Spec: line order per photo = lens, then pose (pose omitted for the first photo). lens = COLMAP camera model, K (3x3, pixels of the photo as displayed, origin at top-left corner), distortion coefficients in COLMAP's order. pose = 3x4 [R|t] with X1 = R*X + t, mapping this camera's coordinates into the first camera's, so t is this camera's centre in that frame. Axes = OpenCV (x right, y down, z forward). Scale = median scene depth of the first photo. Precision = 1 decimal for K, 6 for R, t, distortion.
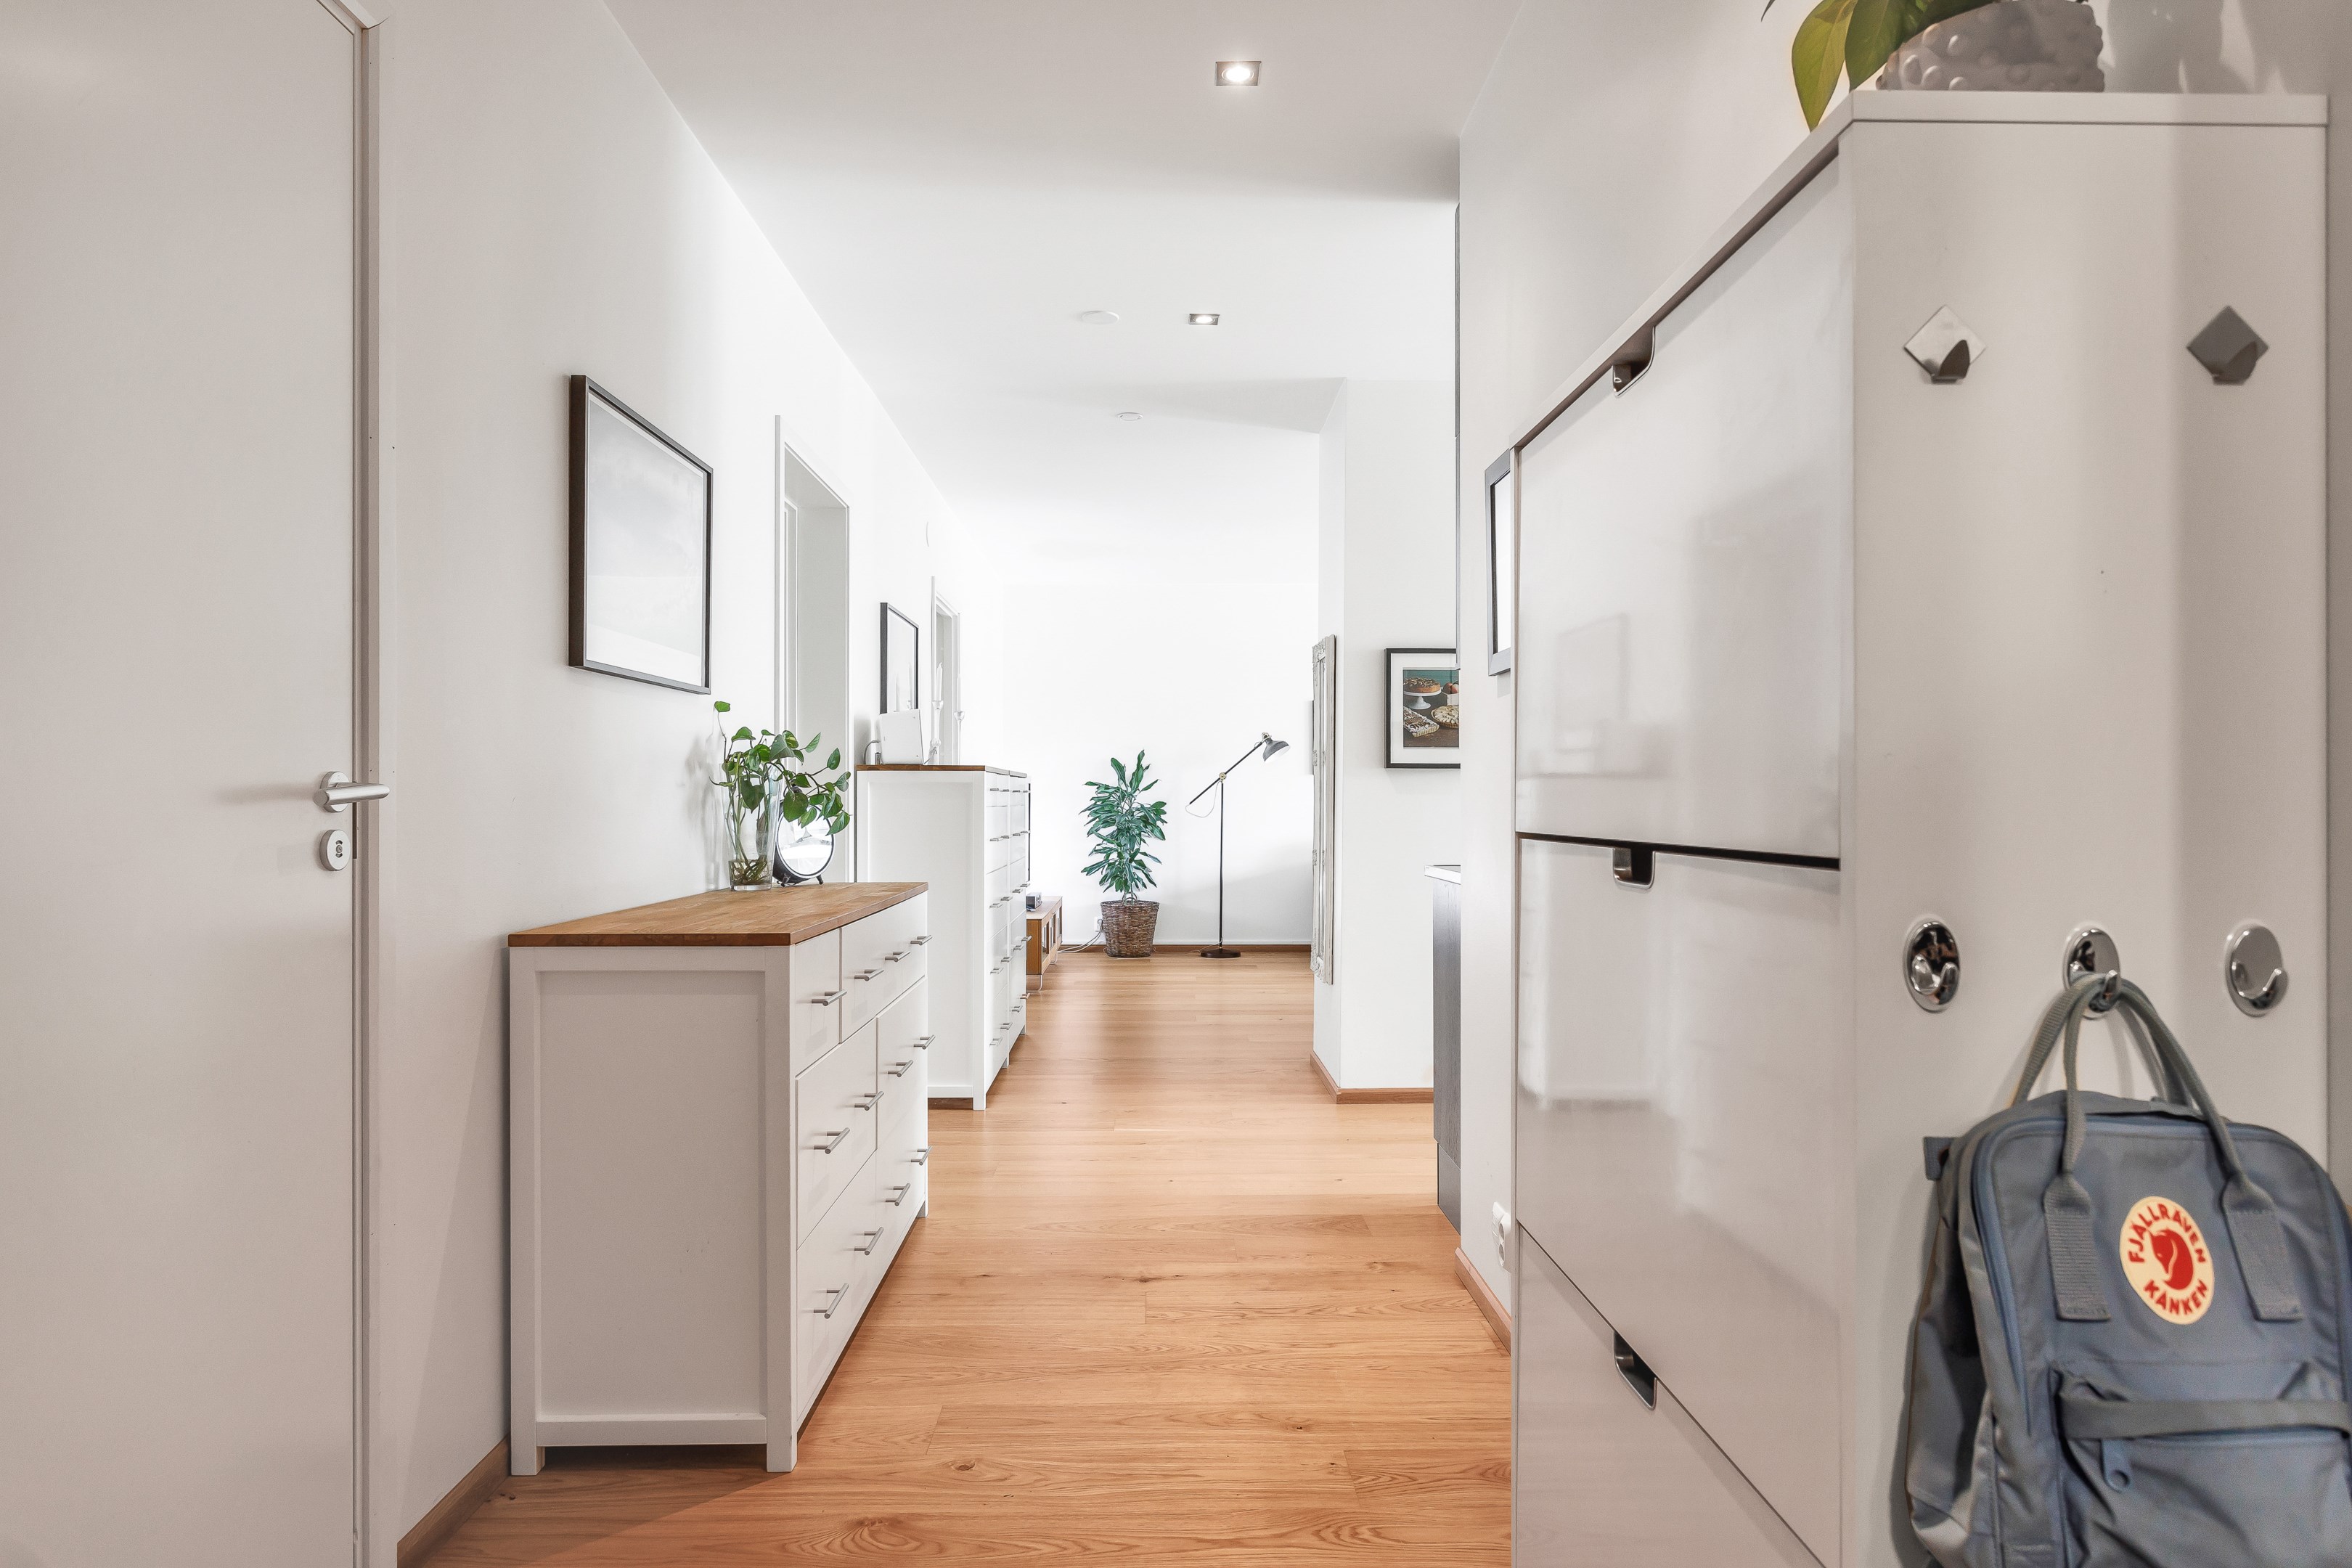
lens RADIAL K [[1419.9, 0, 1177.8], [0, 1419.9, 791.1], [0, 0, 1]] dist [-0.009317, 0.007142]
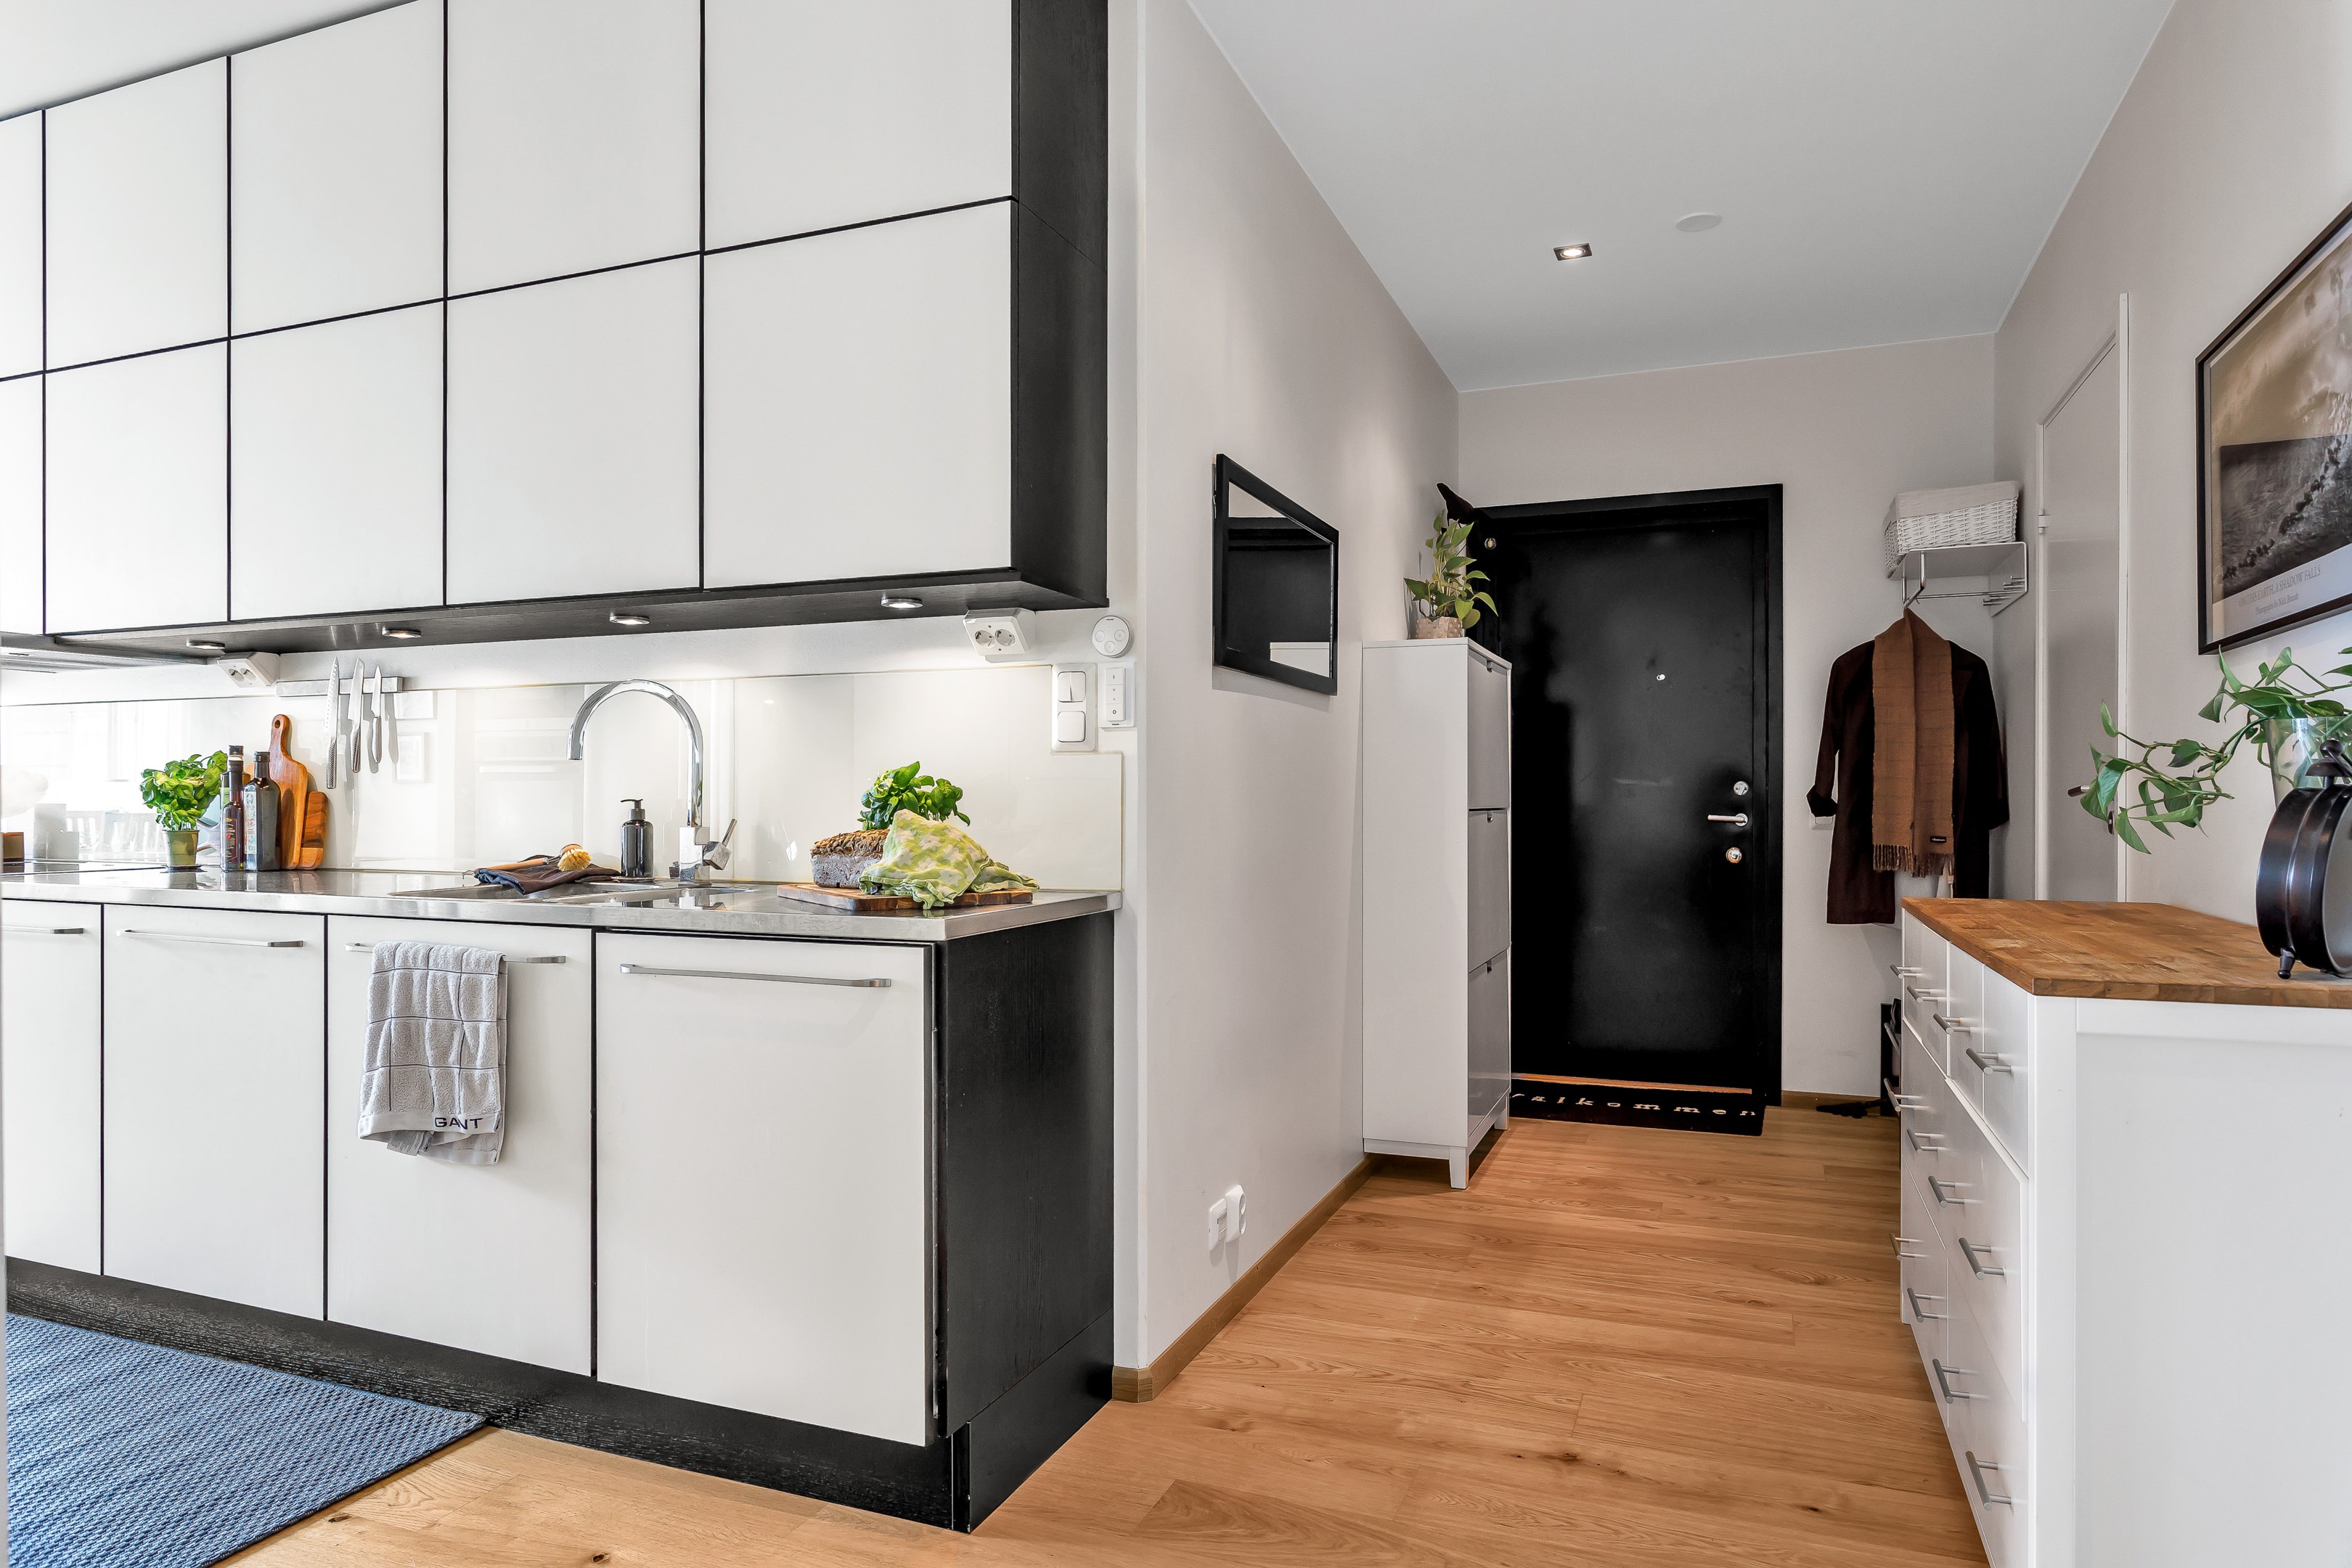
lens RADIAL K [[1437.6, 0, 1173.4], [0, 1437.6, 793.7], [0, 0, 1]] dist [0.001628, 0.000340]
pose [[-0.922432, 0.004010, 0.386138, -0.145097], [0.000104, 0.999949, -0.010135, 0.018984], [-0.386159, -0.009309, -0.922385, 2.097933]]
